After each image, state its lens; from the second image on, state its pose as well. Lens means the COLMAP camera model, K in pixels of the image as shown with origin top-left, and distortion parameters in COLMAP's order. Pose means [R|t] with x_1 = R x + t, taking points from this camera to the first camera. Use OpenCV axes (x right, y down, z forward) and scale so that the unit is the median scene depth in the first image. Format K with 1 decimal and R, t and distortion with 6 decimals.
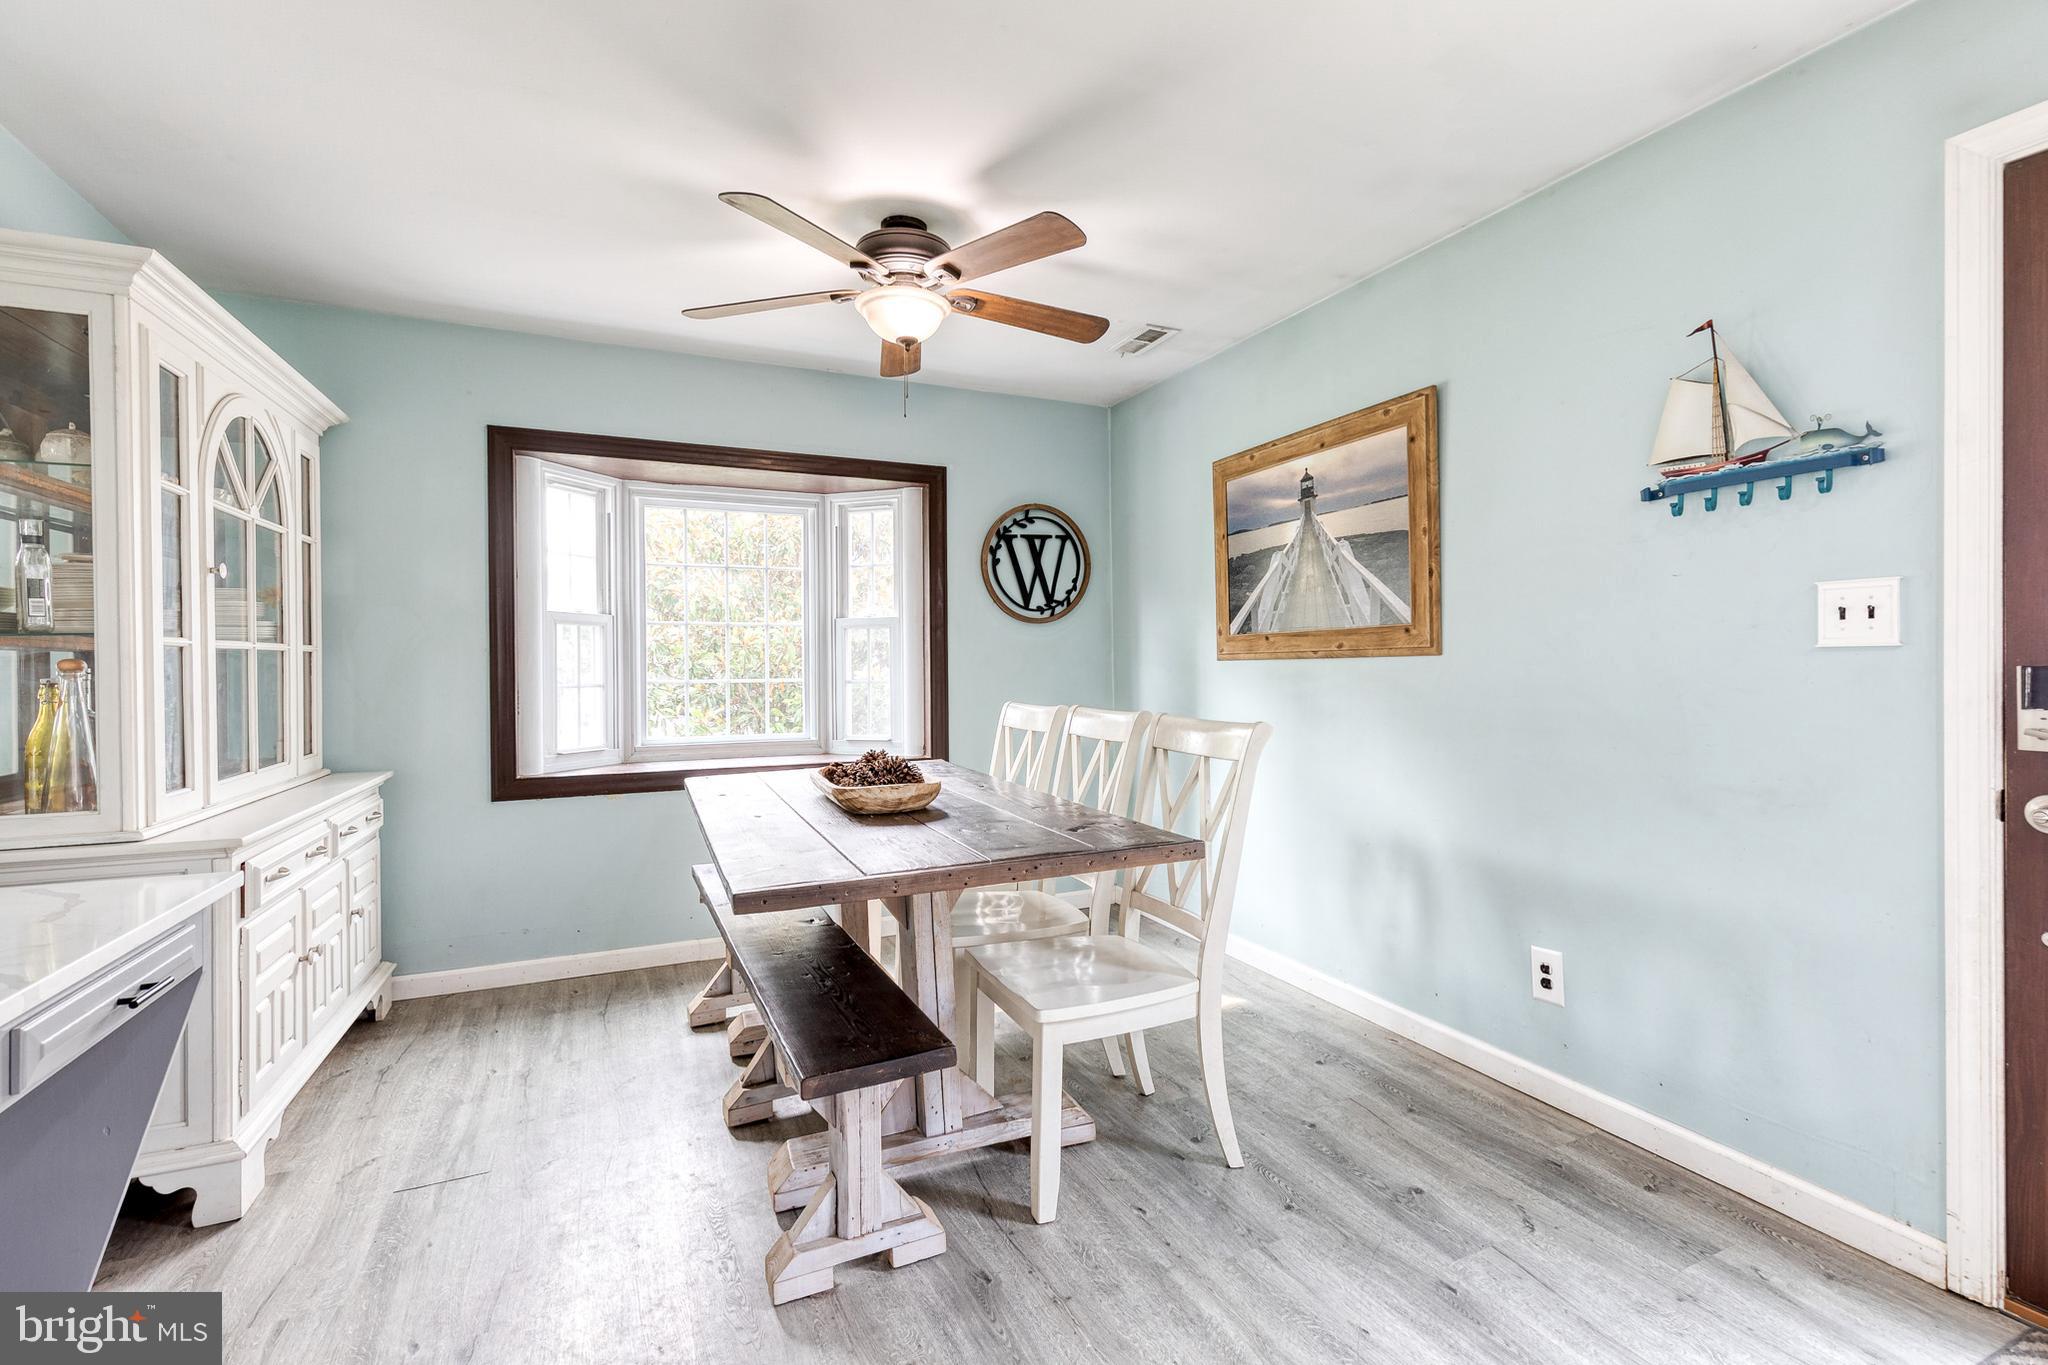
lens RADIAL K [[925.6, 0, 1037.4], [0, 925.6, 671.6], [0, 0, 1]] dist [0.009289, -0.000482]
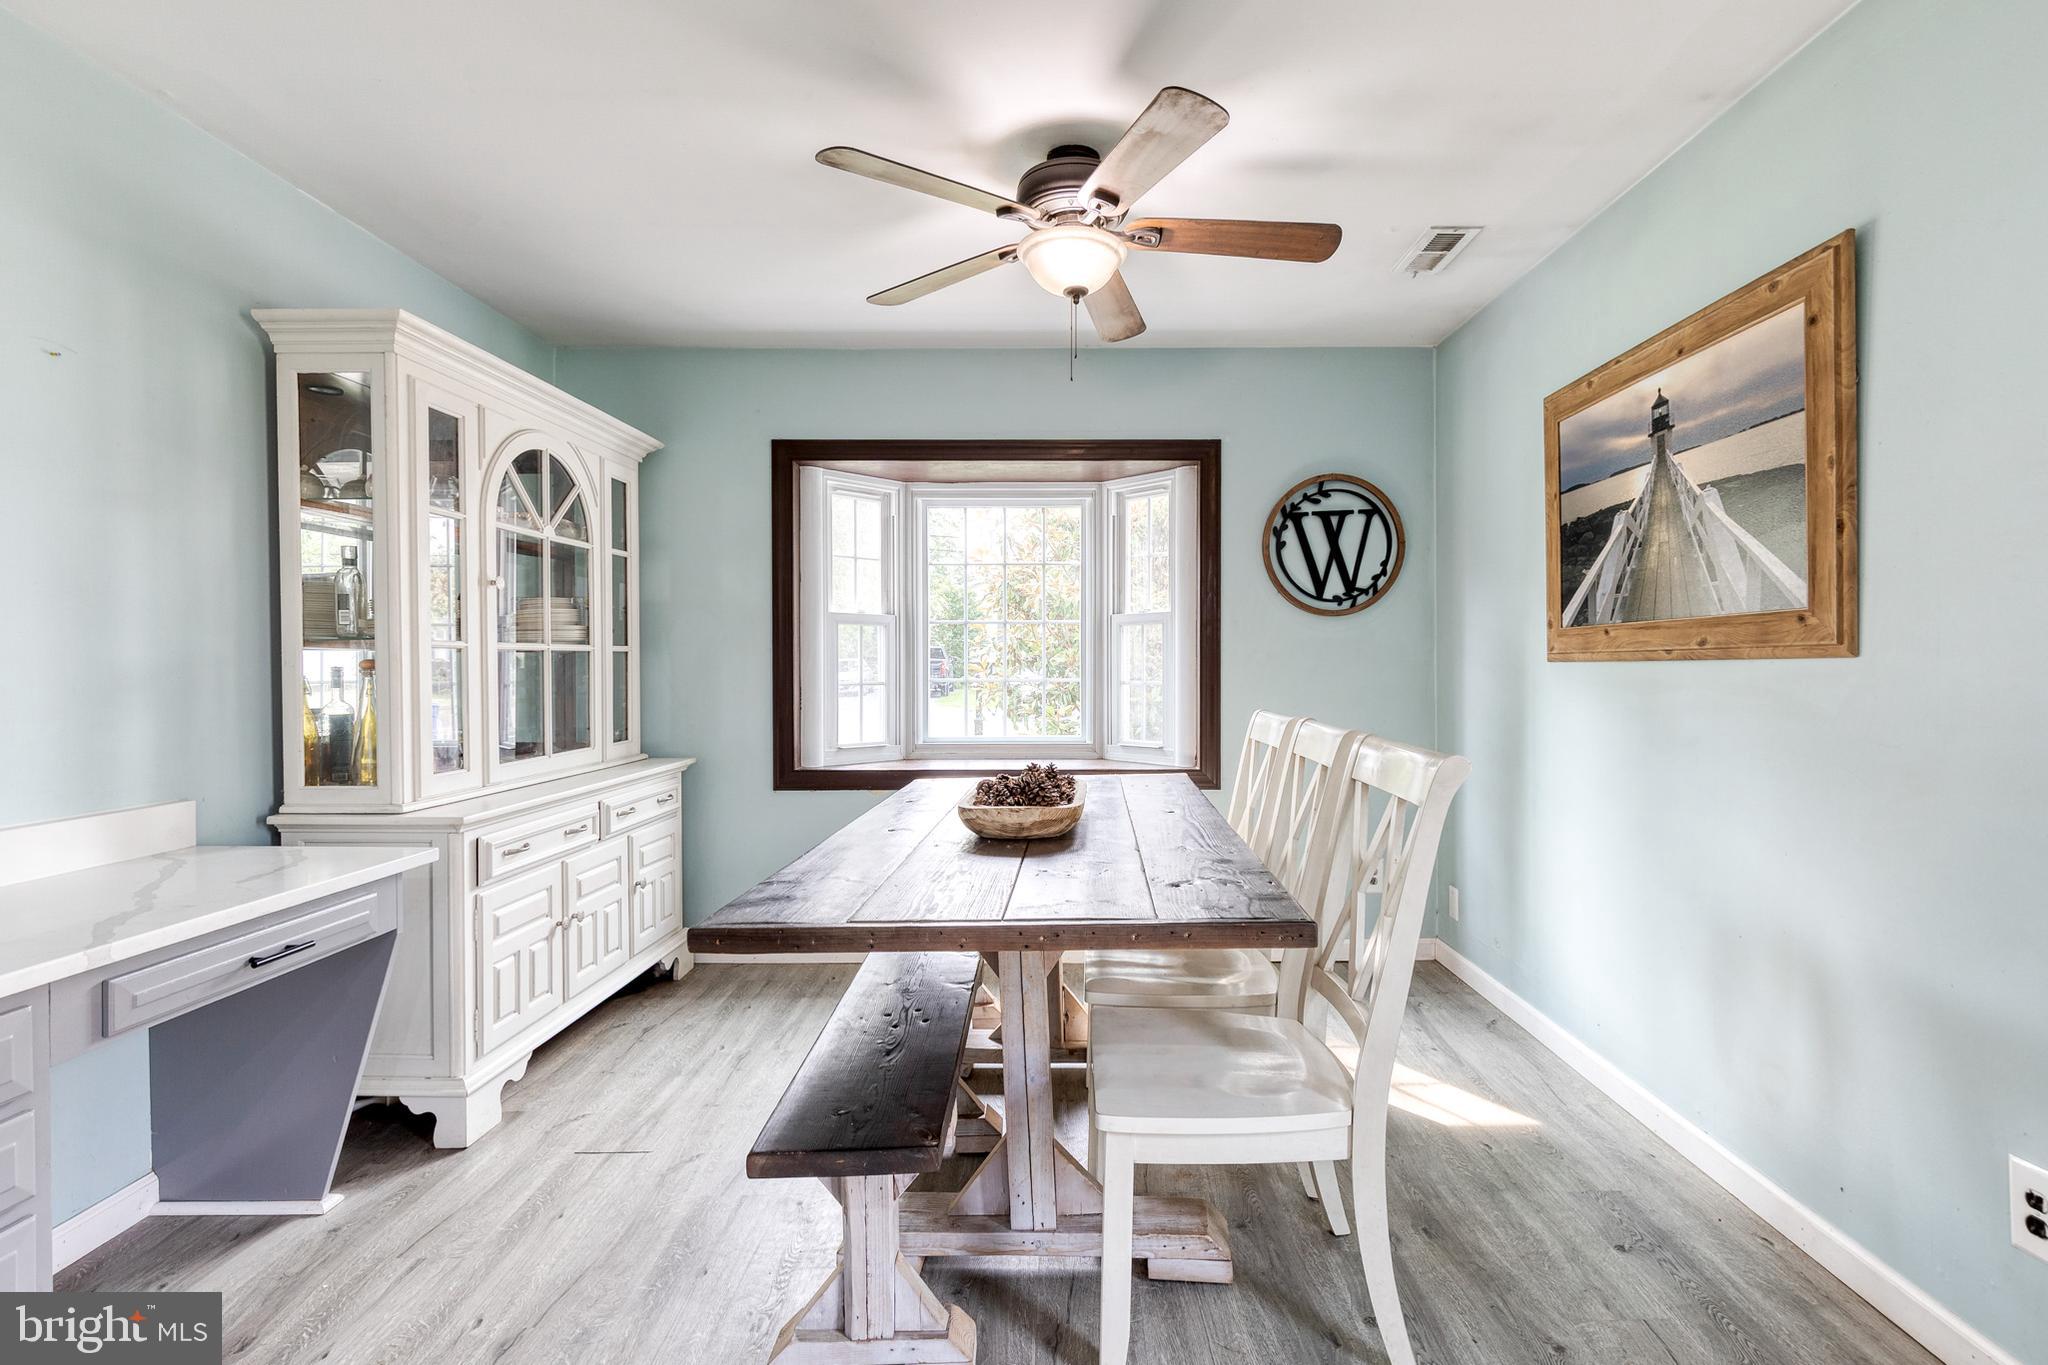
lens RADIAL K [[938.5, 0, 1065.0], [0, 938.5, 677.7], [0, 0, 1]] dist [0.005584, -0.000368]
pose [[0.908286, 0.011191, -0.418199, 0.192284], [-0.006681, 0.999903, 0.012248, -0.007070], [0.418296, -0.008331, 0.908273, 0.173001]]
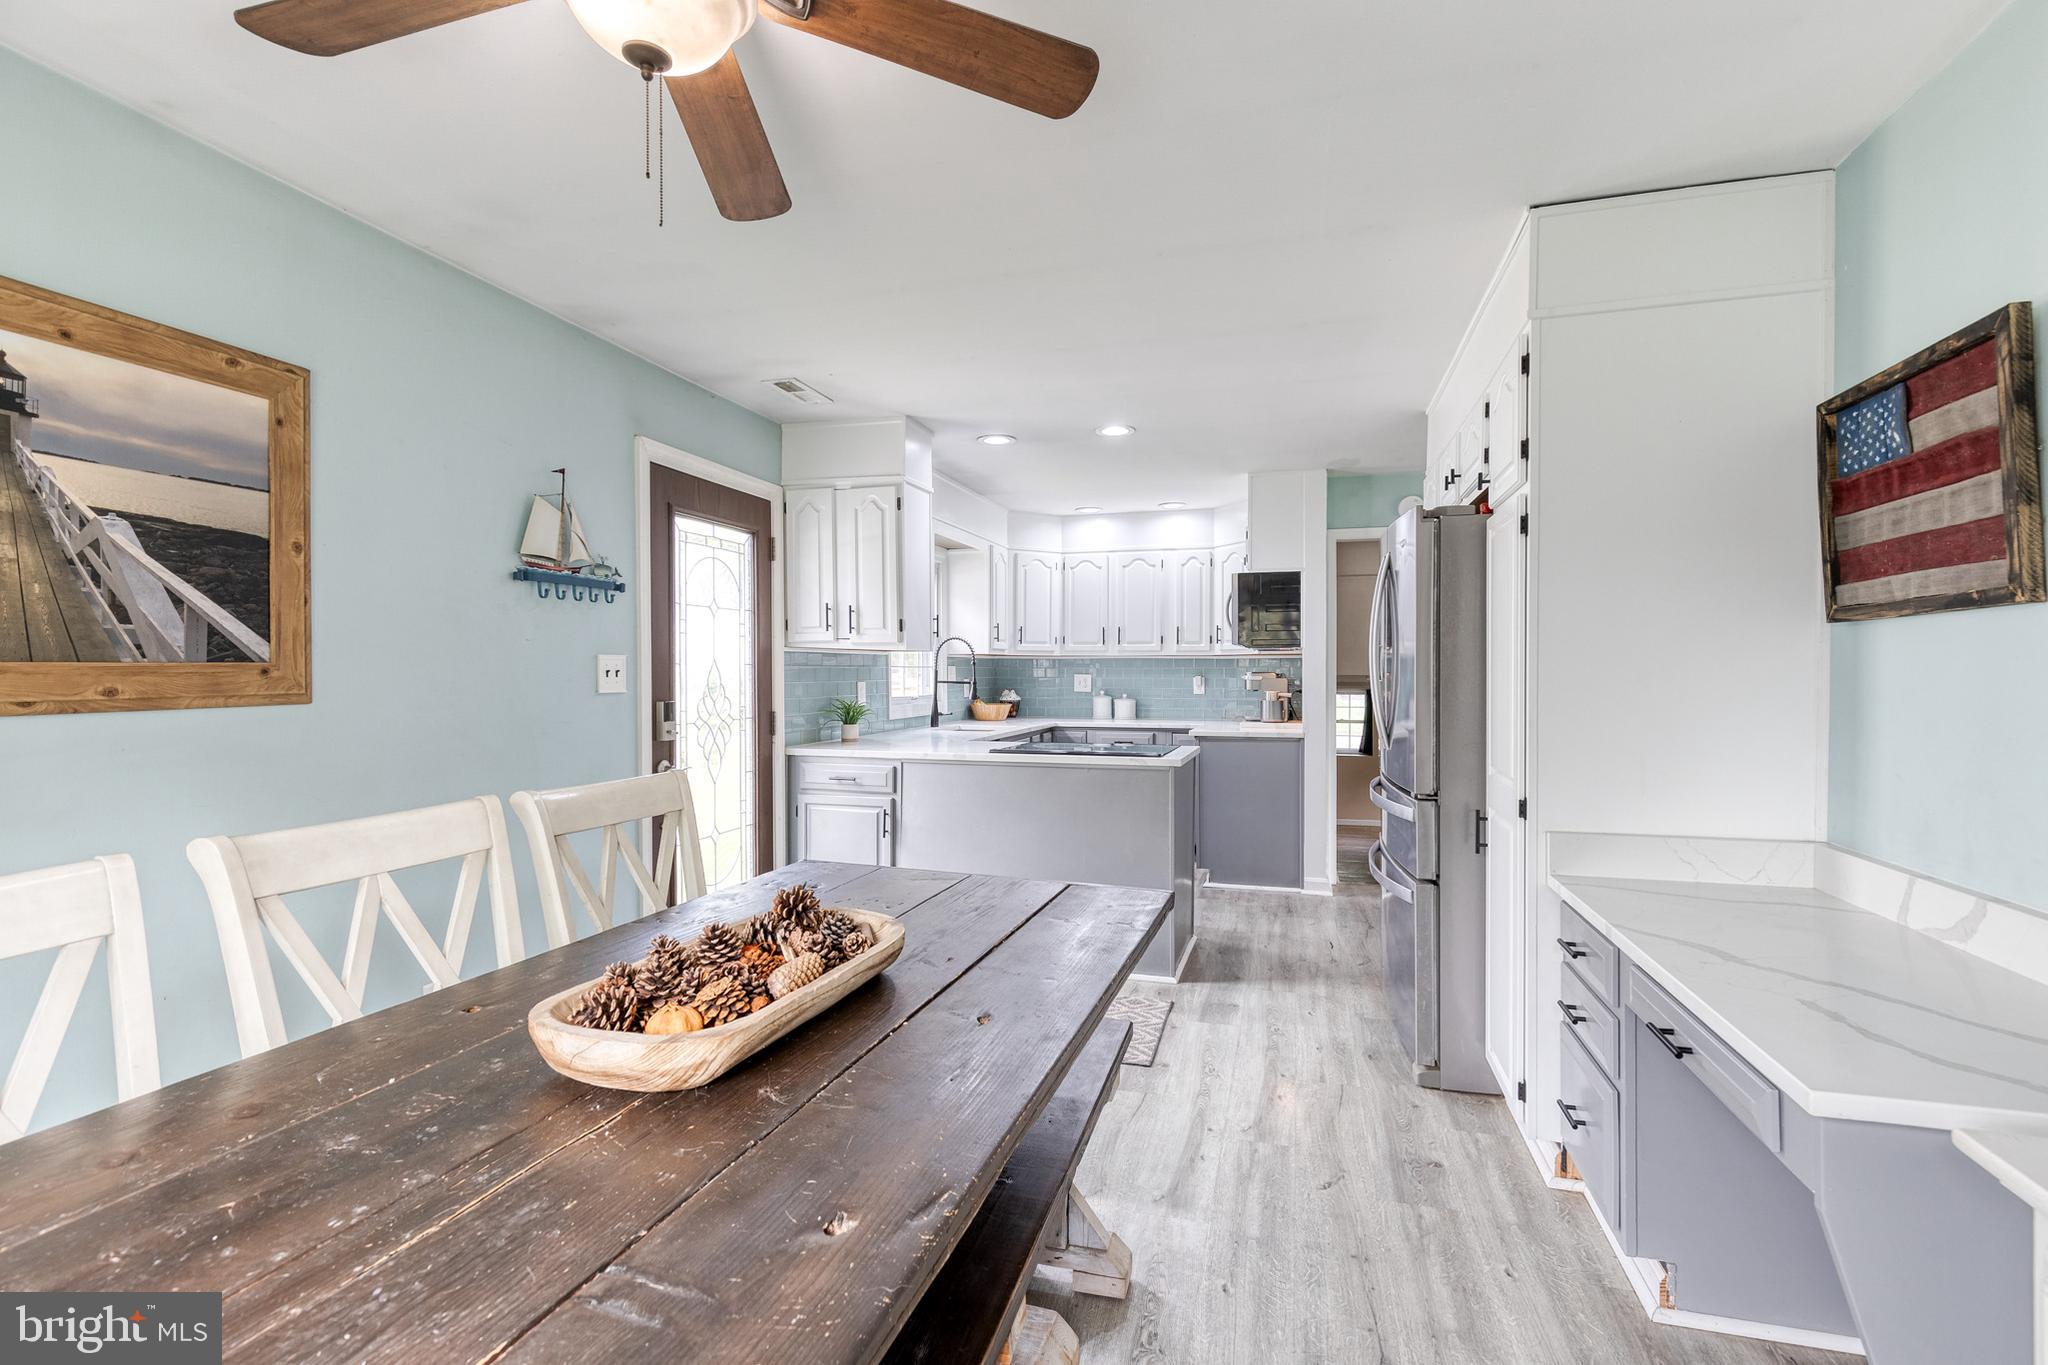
lens RADIAL K [[928.4, 0, 1037.8], [0, 928.4, 681.1], [0, 0, 1]] dist [0.010341, -0.000181]
pose [[-0.755825, -0.002814, 0.654768, -0.526791], [0.006178, 0.999916, 0.011429, -0.038506], [-0.654745, 0.012684, -0.755743, 1.079213]]
